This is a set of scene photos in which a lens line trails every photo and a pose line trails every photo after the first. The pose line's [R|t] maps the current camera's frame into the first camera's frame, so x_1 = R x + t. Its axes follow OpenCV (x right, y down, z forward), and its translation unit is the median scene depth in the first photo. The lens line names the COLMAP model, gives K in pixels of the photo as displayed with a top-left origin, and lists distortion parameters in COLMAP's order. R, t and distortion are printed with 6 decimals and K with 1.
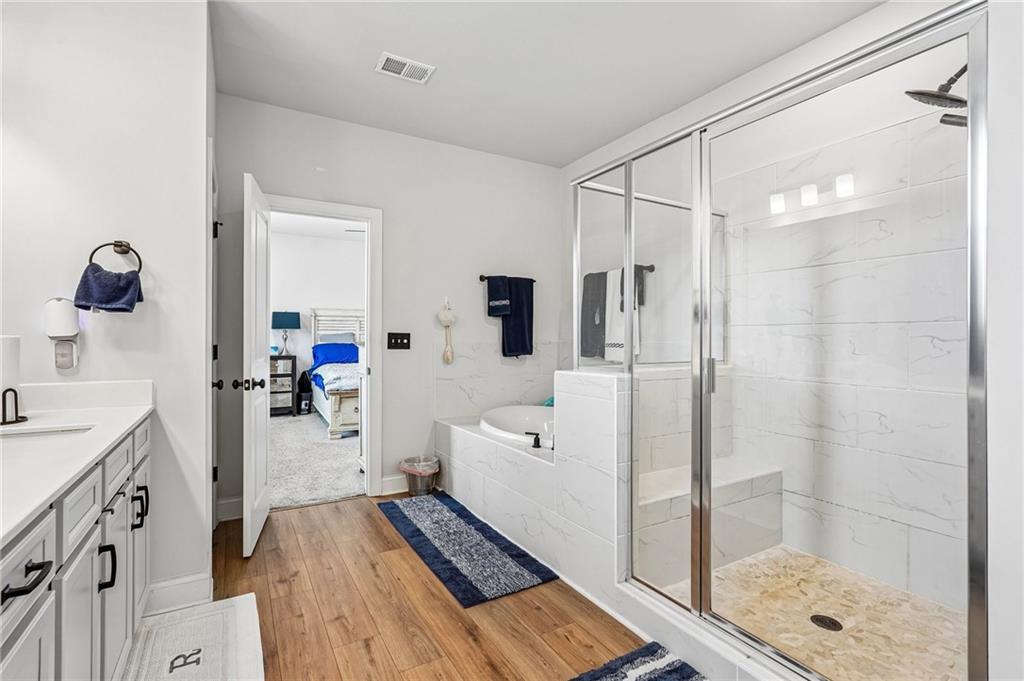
lens RADIAL K [[476.2, 0, 511.0], [0, 476.2, 342.0], [0, 0, 1]] dist [-0.013513, 0.009799]
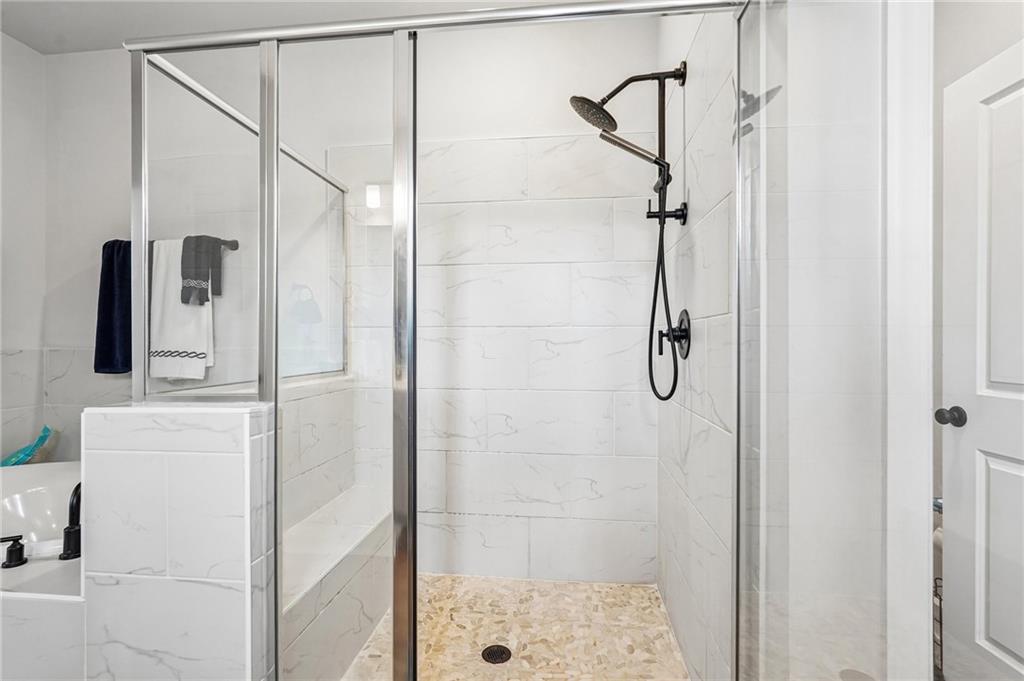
lens RADIAL K [[476.2, 0, 511.0], [0, 476.2, 342.0], [0, 0, 1]] dist [-0.013513, 0.009799]
pose [[0.600212, -0.002254, 0.799838, -0.043750], [0.009703, 0.999943, -0.004463, -0.002936], [-0.799782, 0.010439, 0.600199, 0.416602]]
